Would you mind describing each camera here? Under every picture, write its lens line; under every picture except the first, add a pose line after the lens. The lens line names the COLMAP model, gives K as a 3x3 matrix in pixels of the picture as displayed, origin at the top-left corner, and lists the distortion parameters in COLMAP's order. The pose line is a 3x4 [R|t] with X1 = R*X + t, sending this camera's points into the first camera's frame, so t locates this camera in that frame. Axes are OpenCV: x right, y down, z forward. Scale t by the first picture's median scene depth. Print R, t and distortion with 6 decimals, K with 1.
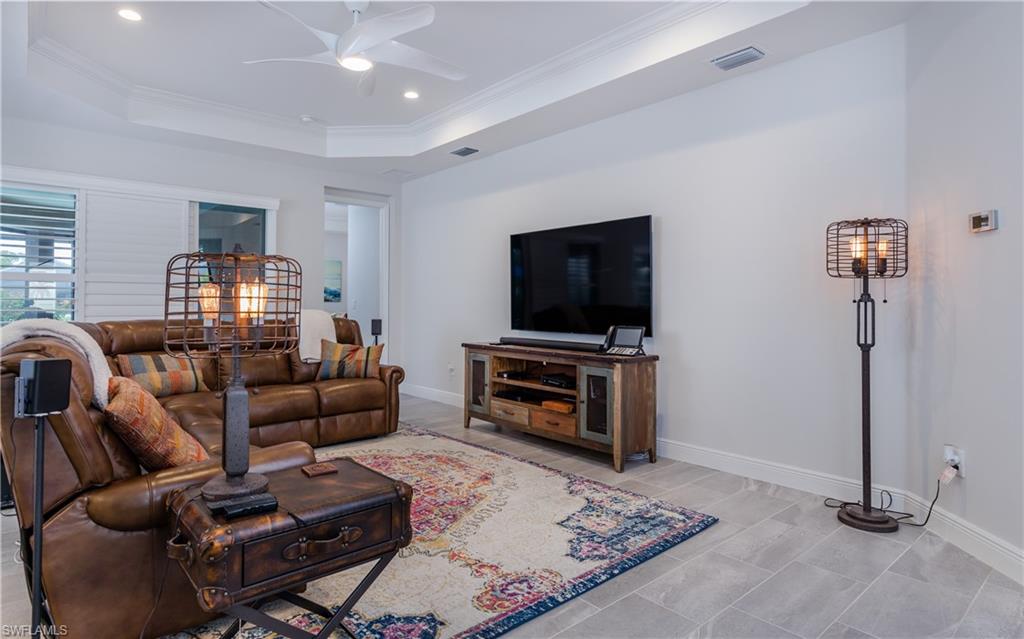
lens RADIAL K [[557.9, 0, 512.1], [0, 557.9, 300.1], [0, 0, 1]] dist [0.002006, 0.000509]
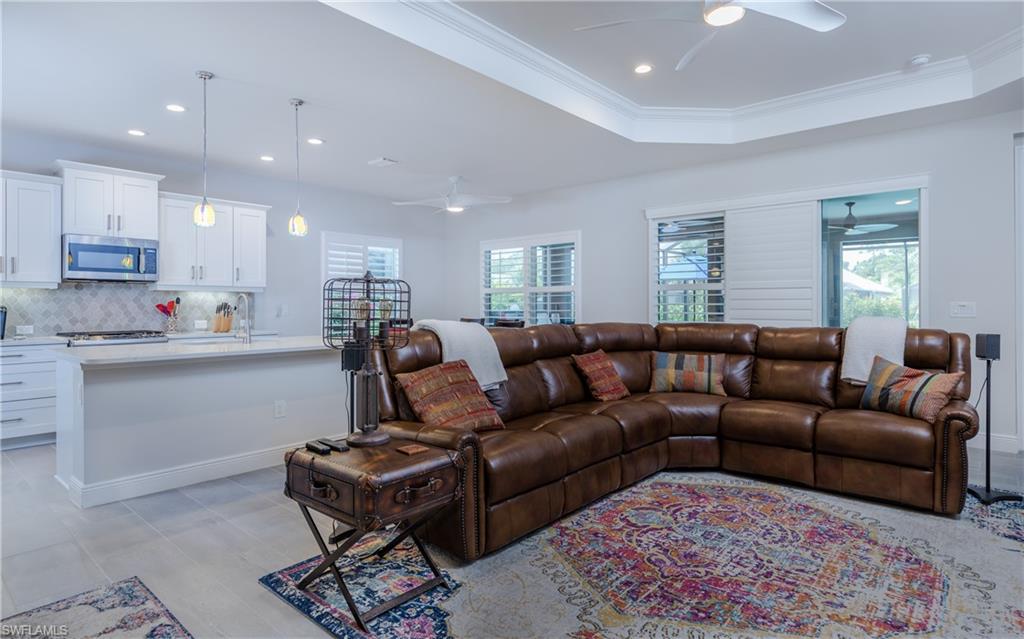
lens RADIAL K [[557.9, 0, 512.1], [0, 557.9, 300.1], [0, 0, 1]] dist [0.002006, 0.000509]
pose [[0.131685, -0.006808, -0.991268, 0.468634], [0.006927, 0.999958, -0.005947, -0.007003], [0.991267, -0.006083, 0.131727, 0.558103]]
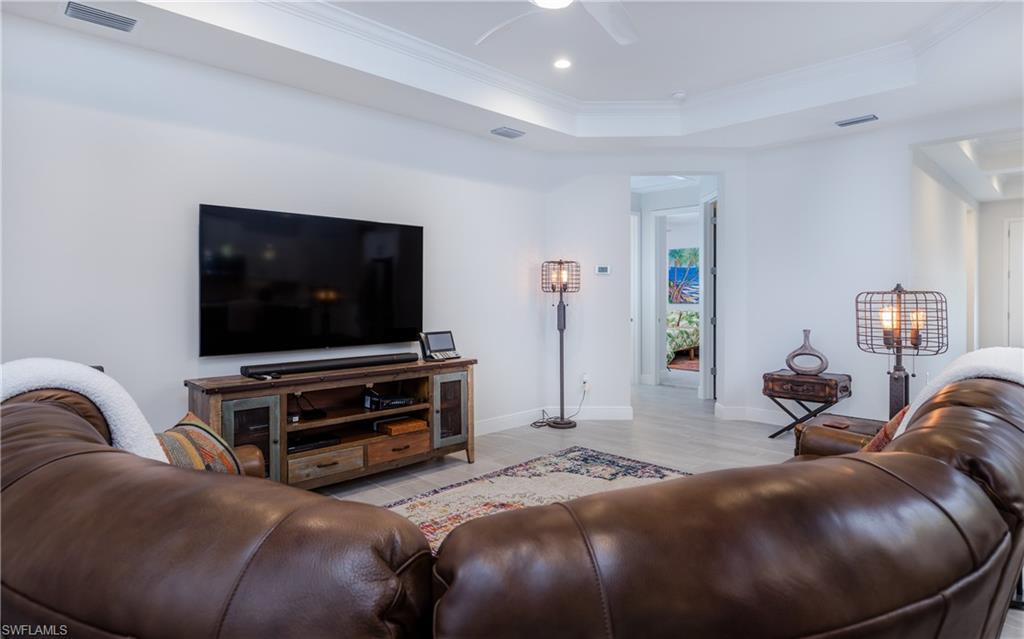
lens RADIAL K [[557.9, 0, 512.1], [0, 557.9, 300.1], [0, 0, 1]] dist [0.002006, 0.000509]
pose [[-0.053209, -0.013965, 0.998486, -0.984132], [-0.006525, 0.999886, 0.013637, -0.032465], [-0.998562, -0.005789, -0.053294, 1.055880]]
